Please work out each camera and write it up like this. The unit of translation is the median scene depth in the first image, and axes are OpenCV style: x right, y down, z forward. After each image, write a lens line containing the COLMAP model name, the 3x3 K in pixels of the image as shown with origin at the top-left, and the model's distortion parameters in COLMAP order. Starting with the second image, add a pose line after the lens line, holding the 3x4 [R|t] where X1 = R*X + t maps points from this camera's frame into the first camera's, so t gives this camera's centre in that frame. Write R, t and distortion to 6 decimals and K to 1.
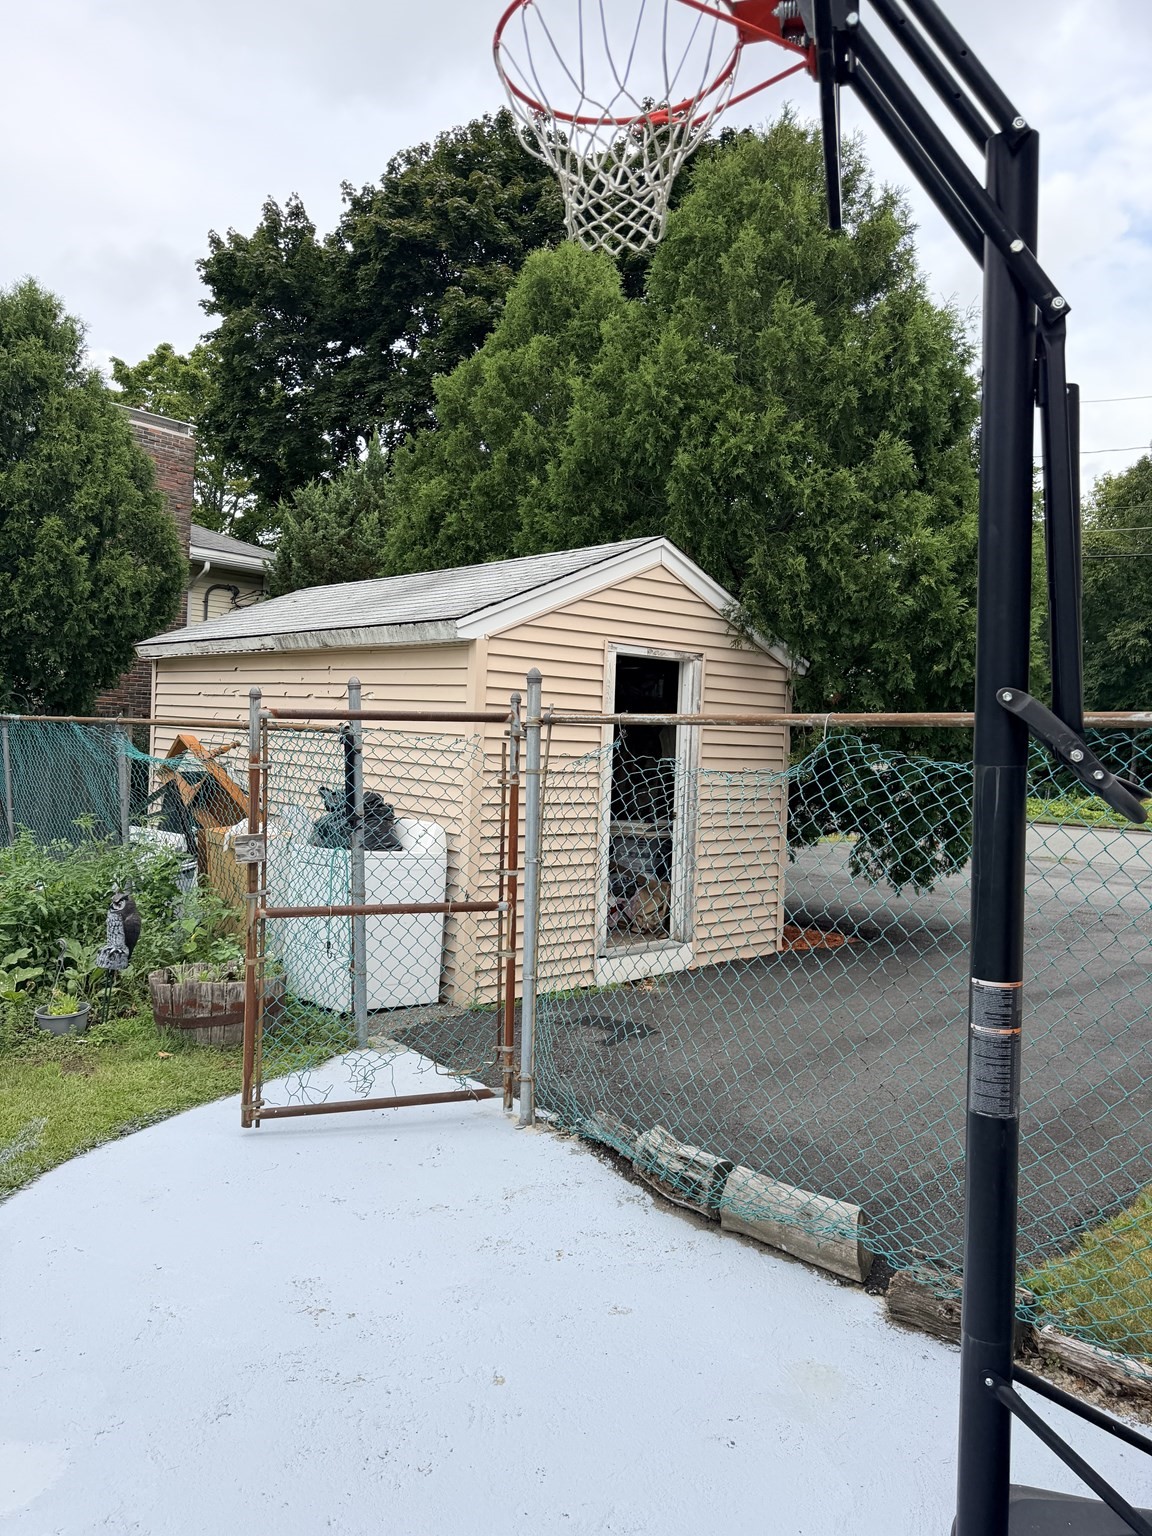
lens RADIAL K [[1083.5, 0, 571.1], [0, 1083.5, 762.6], [0, 0, 1]] dist [0.000672, -0.015566]
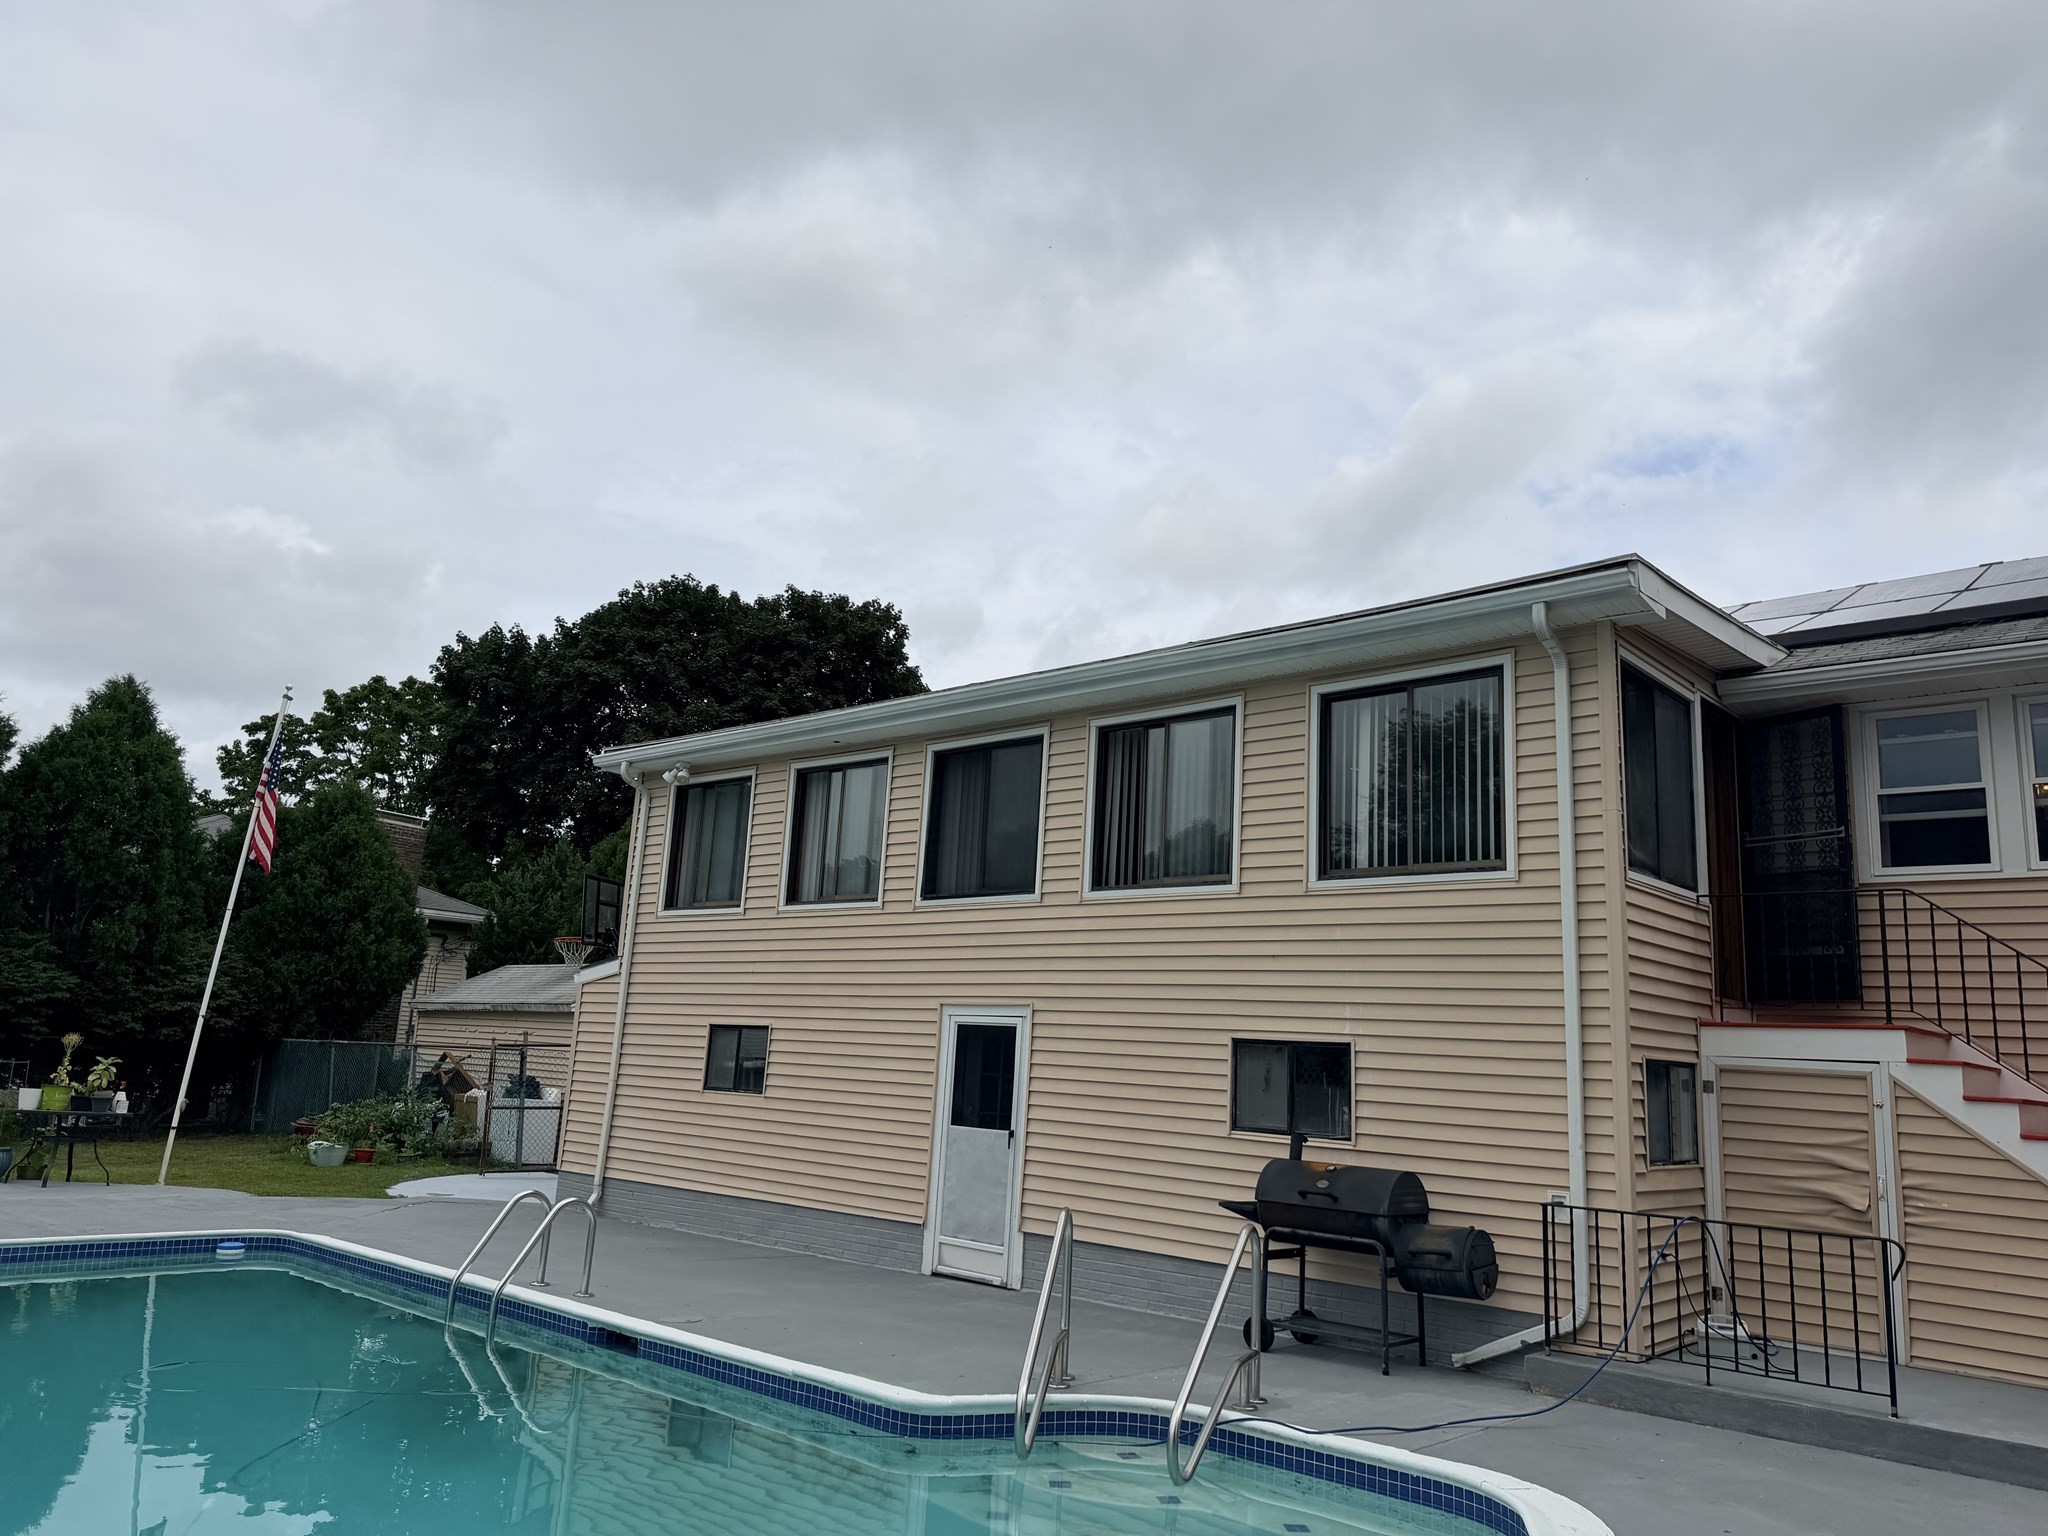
lens RADIAL K [[1444.7, 0, 1060.8], [0, 1444.7, 757.5], [0, 0, 1]] dist [0.000672, -0.015566]
pose [[0.990020, 0.030355, 0.137616, 0.305323], [0.001545, 0.974130, -0.225984, 0.038327], [-0.140916, 0.223941, 0.964362, -1.425390]]
